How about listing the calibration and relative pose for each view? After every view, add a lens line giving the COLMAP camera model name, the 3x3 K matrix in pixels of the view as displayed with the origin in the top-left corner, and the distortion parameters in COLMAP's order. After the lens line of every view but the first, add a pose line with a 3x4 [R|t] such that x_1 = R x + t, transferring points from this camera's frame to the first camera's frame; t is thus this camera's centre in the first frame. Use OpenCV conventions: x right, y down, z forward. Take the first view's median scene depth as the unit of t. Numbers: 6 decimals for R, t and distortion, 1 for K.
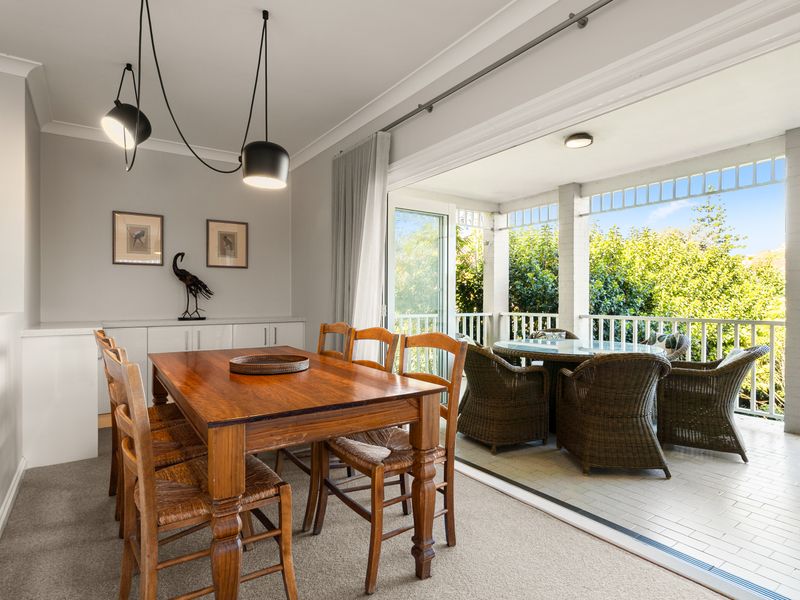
lens RADIAL K [[424.1, 0, 397.2], [0, 424.1, 297.0], [0, 0, 1]] dist [-0.002655, 0.001220]
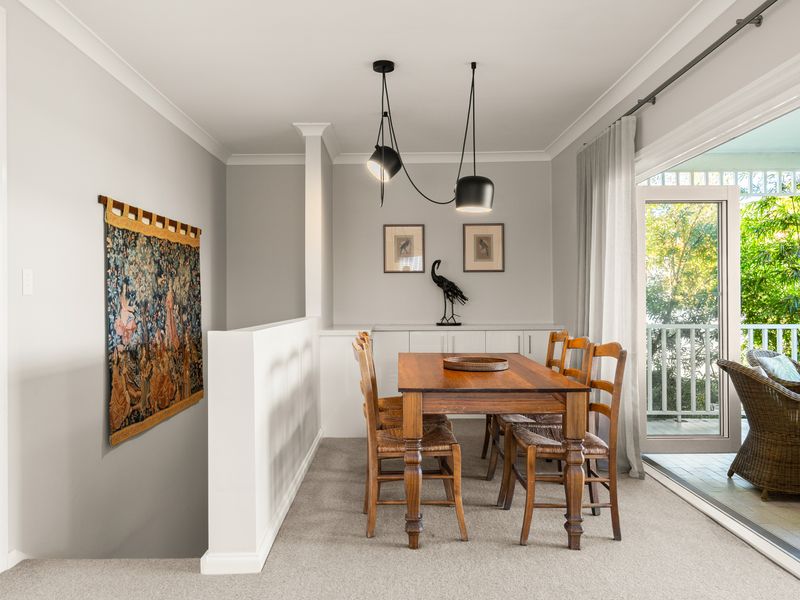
lens RADIAL K [[484.5, 0, 400.0], [0, 484.5, 300.0], [0, 0, 1]] dist [0.000786, -0.000329]
pose [[0.843613, -0.007912, -0.536894, 0.130485], [0.006856, 0.999969, -0.003964, -0.009166], [0.536908, -0.000337, 0.843641, -0.133539]]
